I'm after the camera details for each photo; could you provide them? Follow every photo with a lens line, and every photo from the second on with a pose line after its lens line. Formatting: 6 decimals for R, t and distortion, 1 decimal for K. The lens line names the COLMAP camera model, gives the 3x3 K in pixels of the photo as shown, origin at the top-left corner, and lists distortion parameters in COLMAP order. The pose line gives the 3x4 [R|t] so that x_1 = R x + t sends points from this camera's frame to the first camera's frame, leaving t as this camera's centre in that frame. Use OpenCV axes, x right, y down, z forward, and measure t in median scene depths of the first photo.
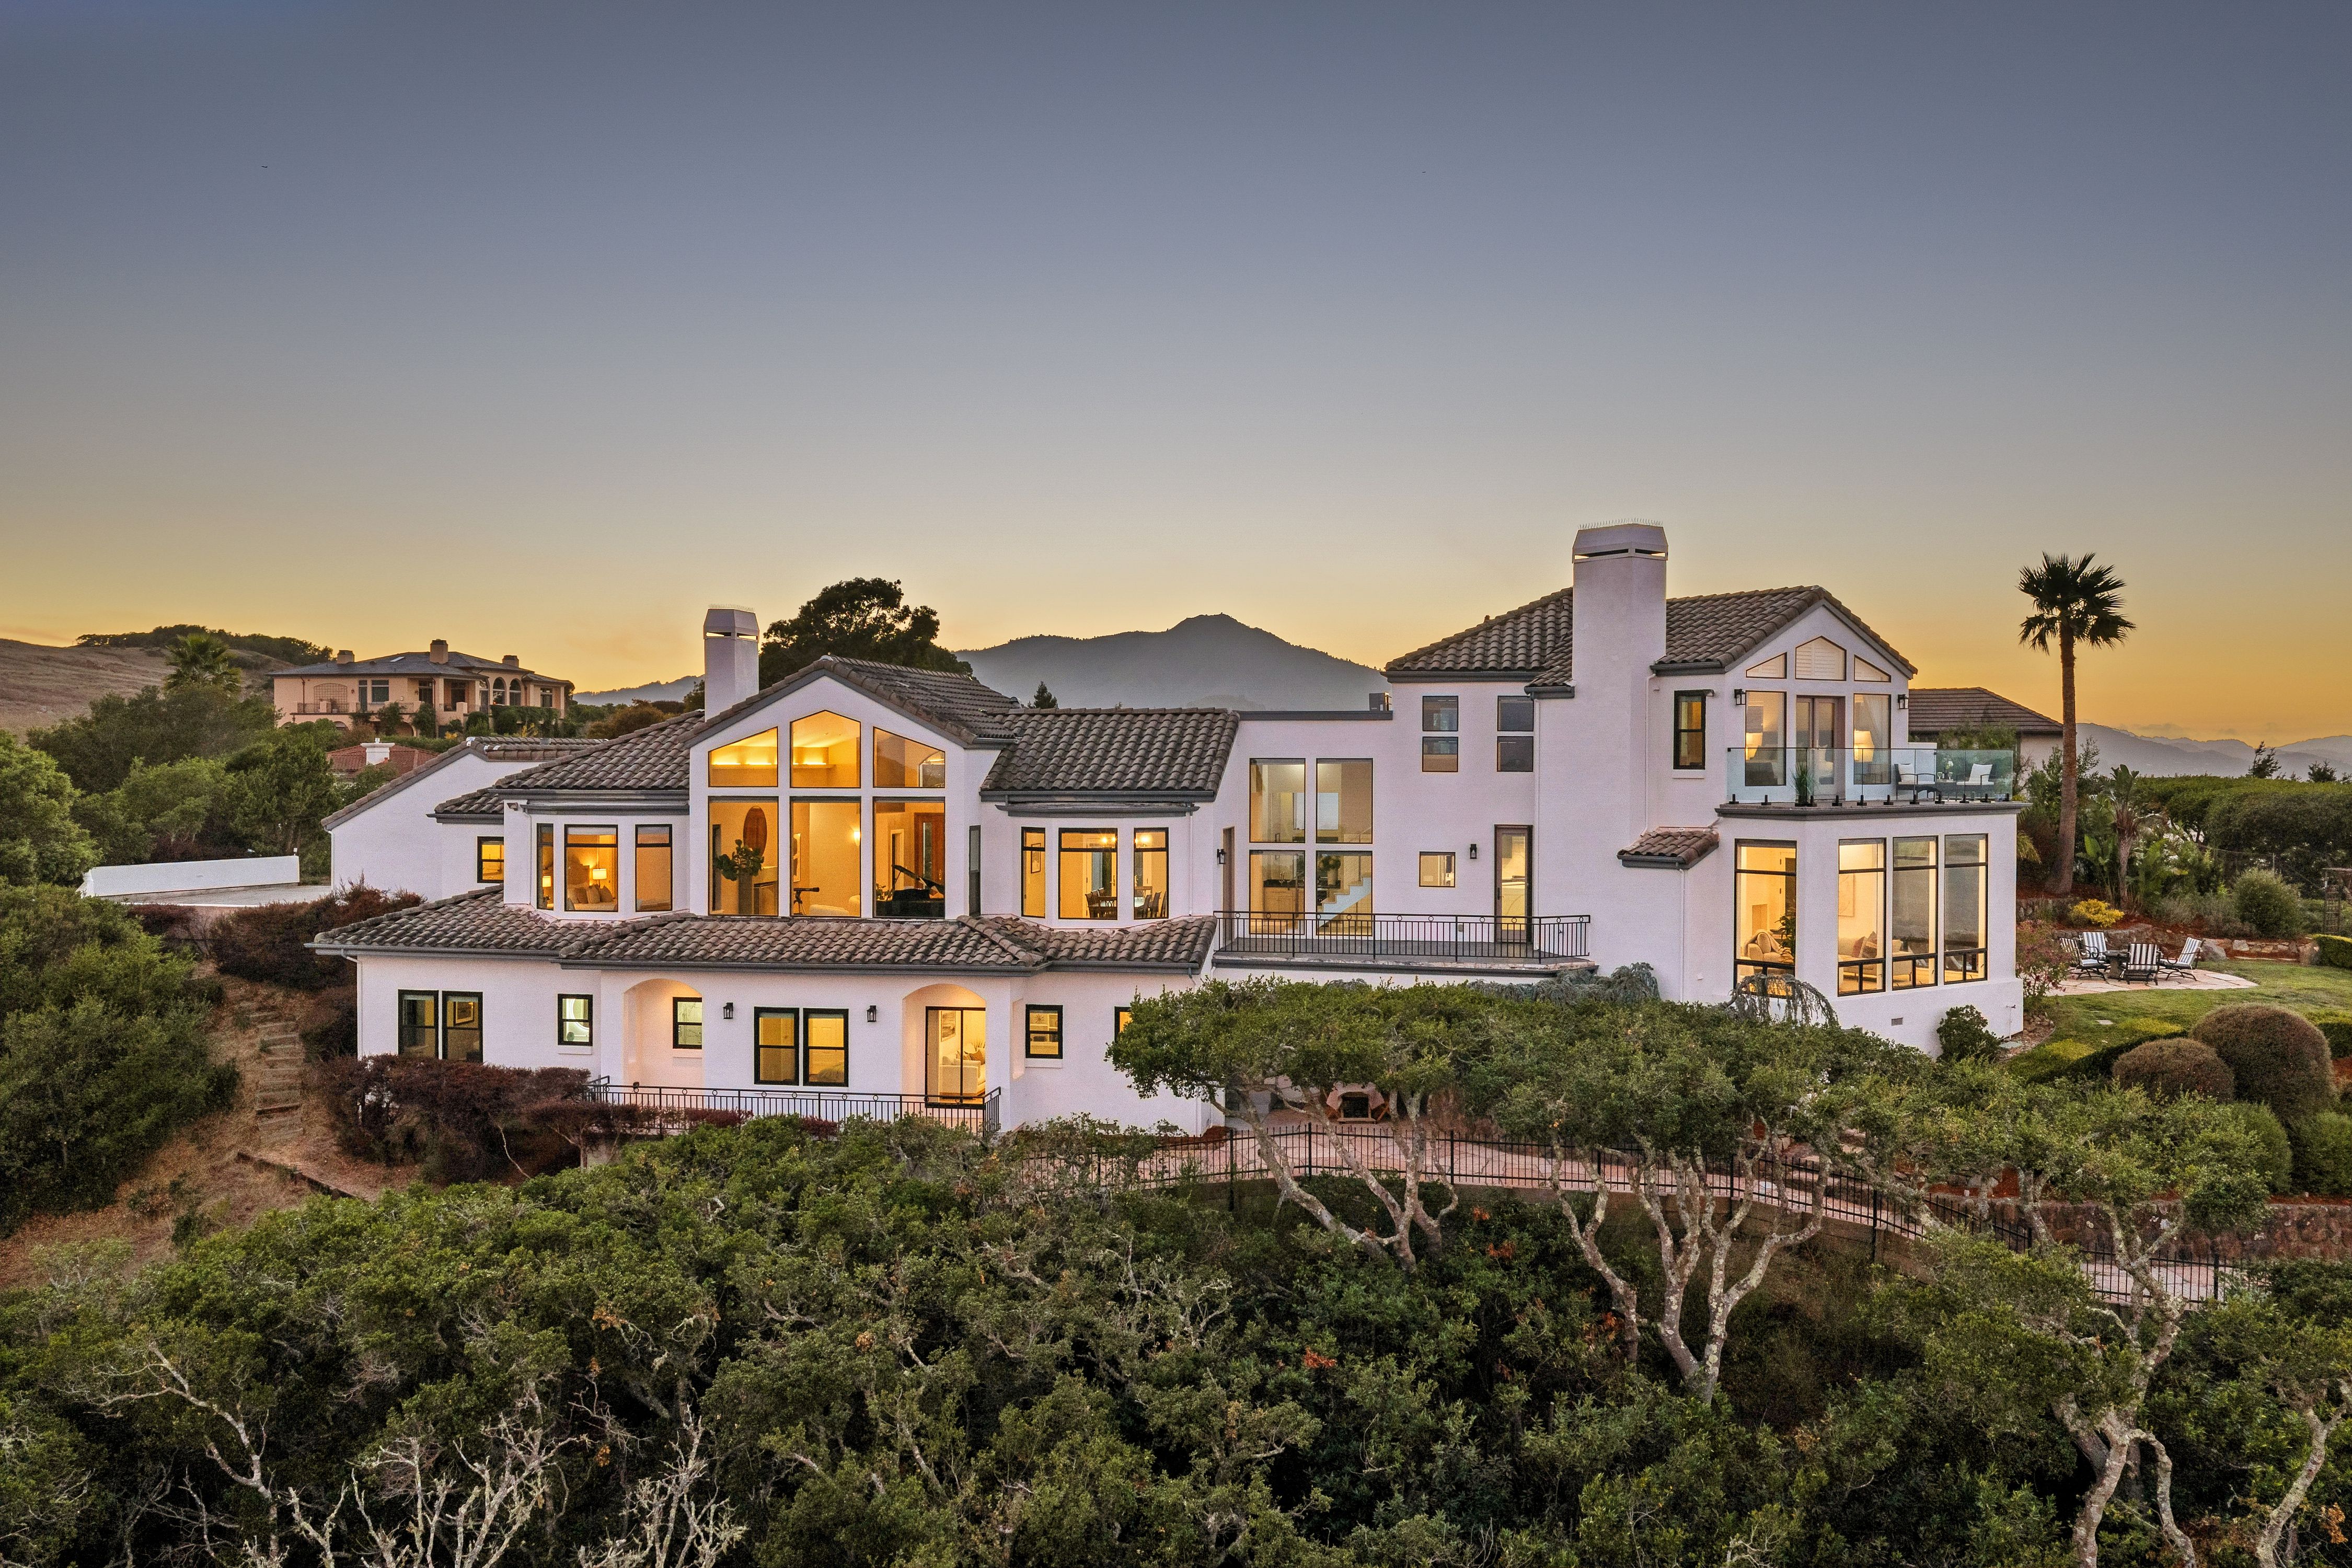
lens RADIAL K [[1946.5, 0, 1179.6], [0, 1946.5, 774.9], [0, 0, 1]] dist [0.006625, -0.002981]
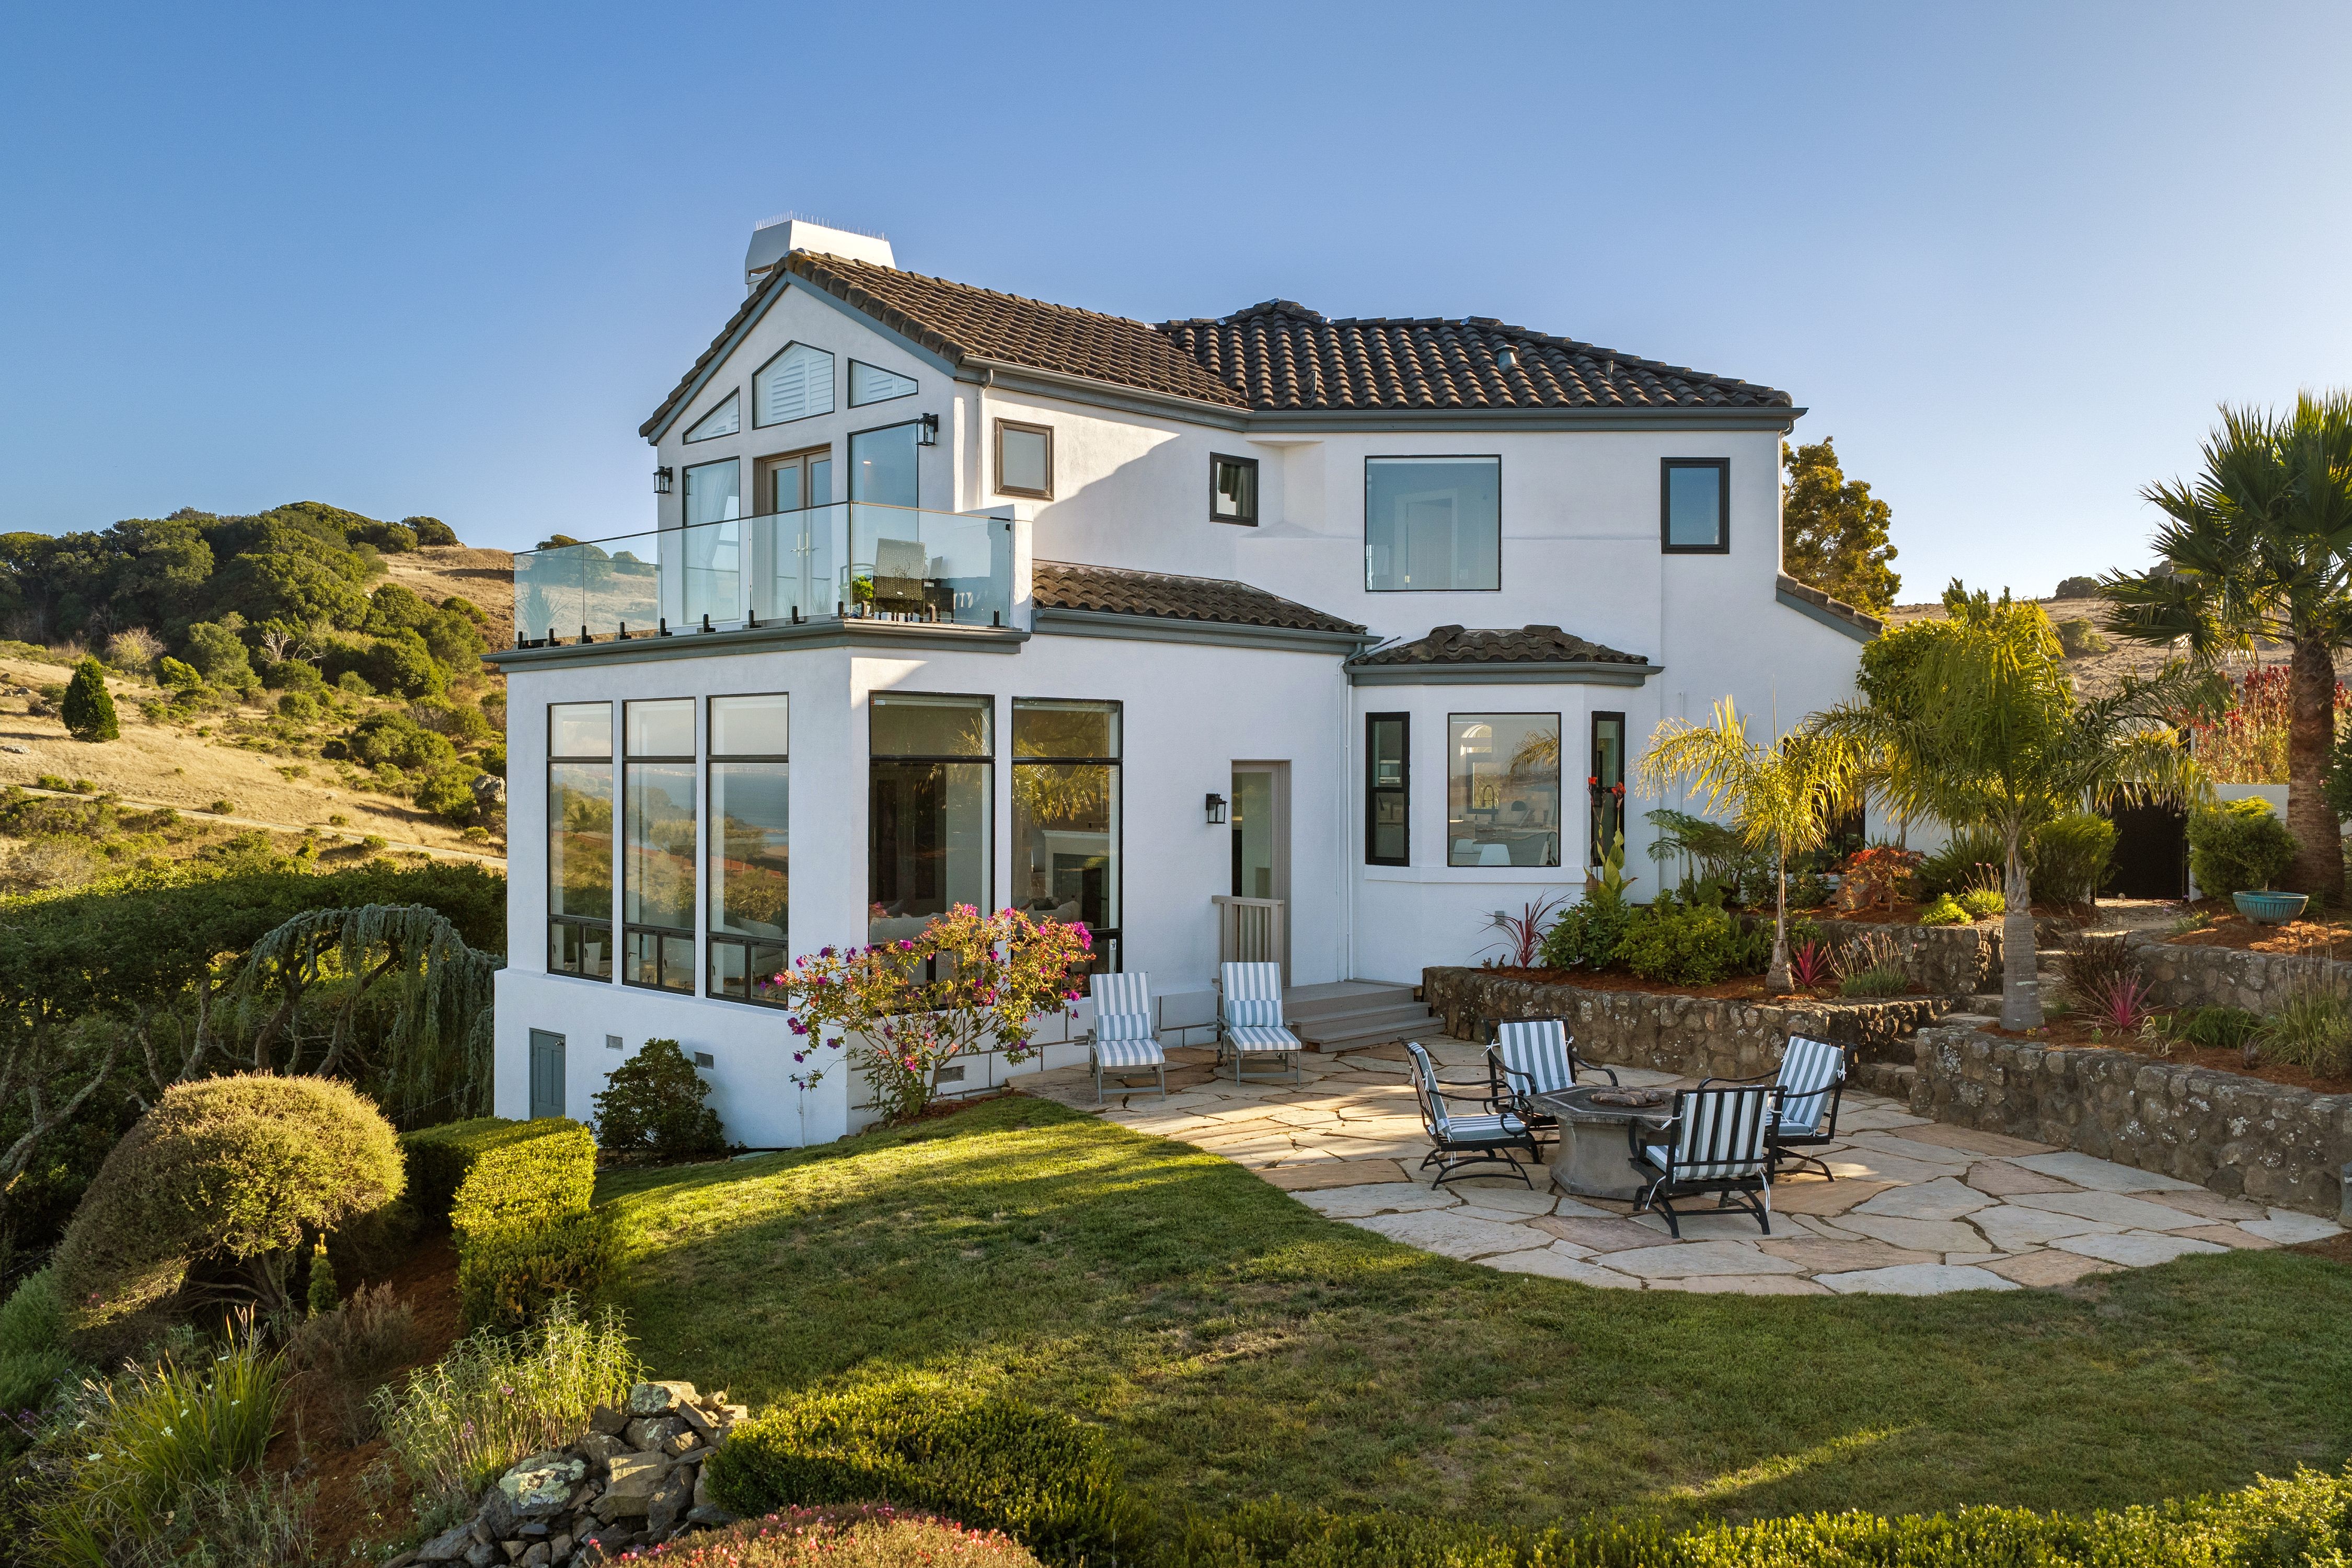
lens RADIAL K [[1922.0, 0, 1167.4], [0, 1922.0, 773.1], [0, 0, 1]] dist [-0.008688, -0.007084]
pose [[0.173913, 0.003849, -0.984754, 0.847581], [-0.010612, 0.999942, 0.002034, 0.046171], [0.984704, 0.010096, 0.173944, 0.978102]]
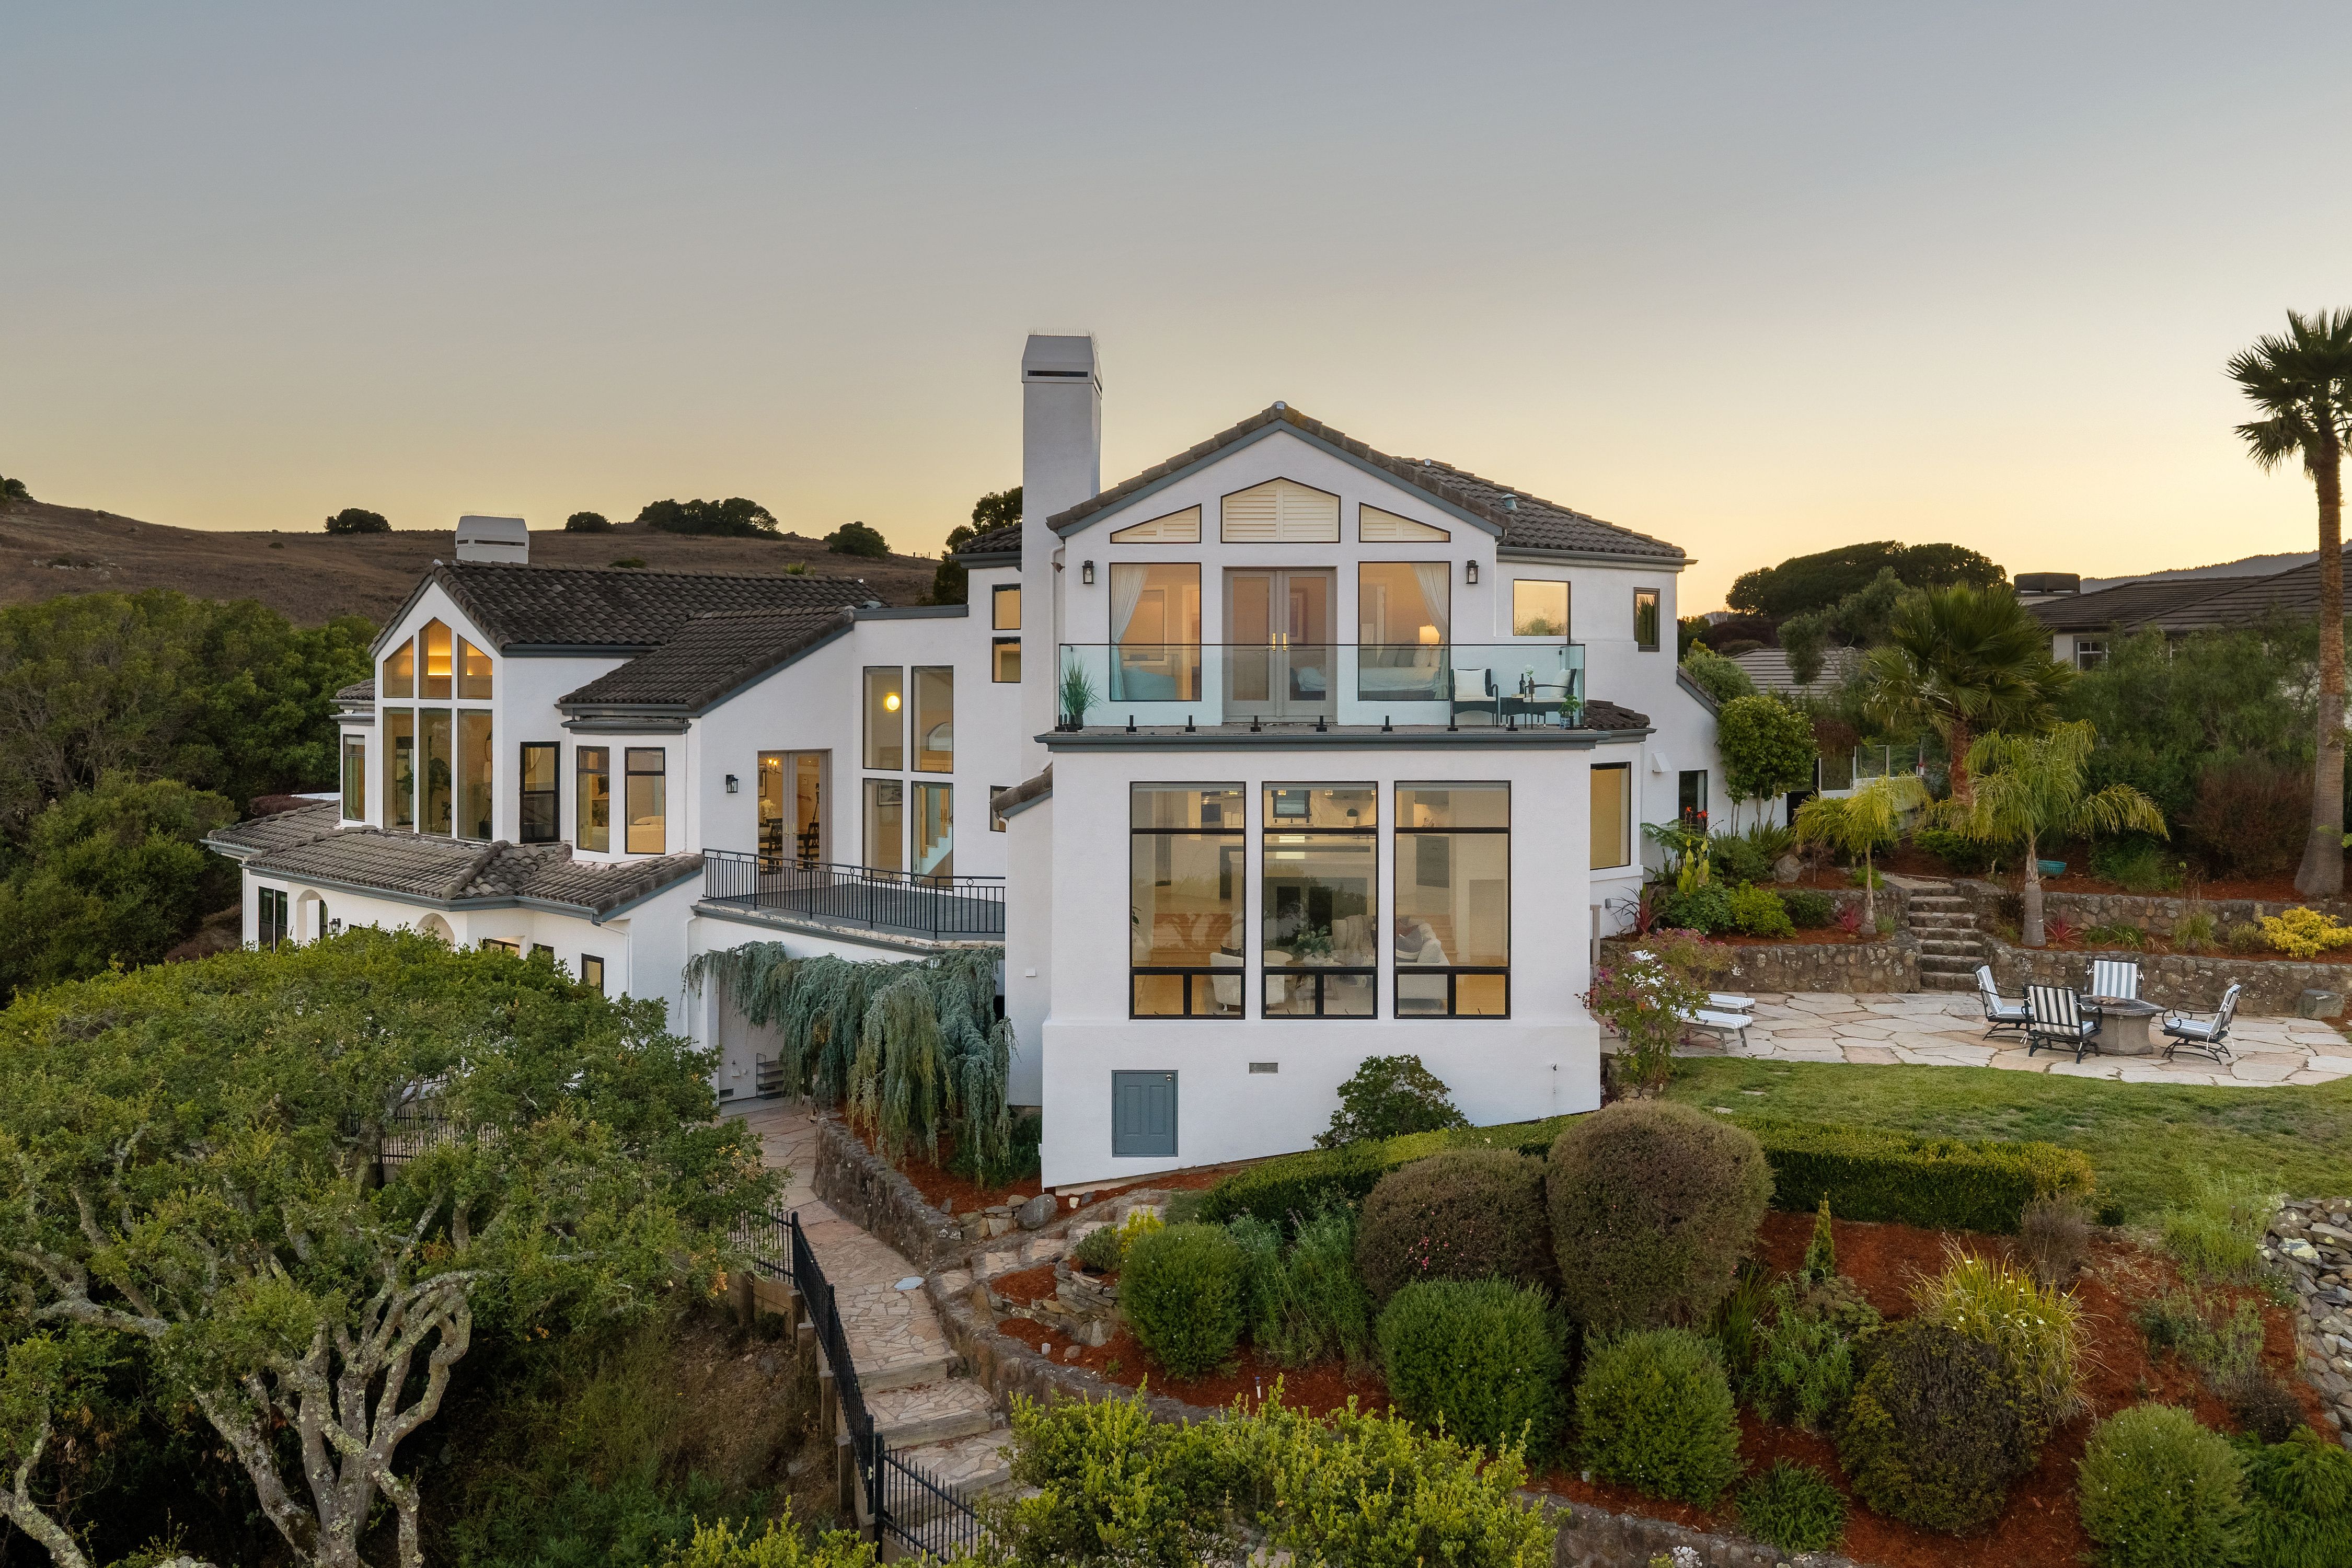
lens RADIAL K [[1946.5, 0, 1179.6], [0, 1946.5, 774.9], [0, 0, 1]] dist [0.006625, -0.002981]
pose [[0.804910, 0.024465, -0.592892, 0.672416], [-0.002496, 0.999281, 0.037844, 0.005010], [0.593391, -0.028981, 0.804392, 0.430916]]
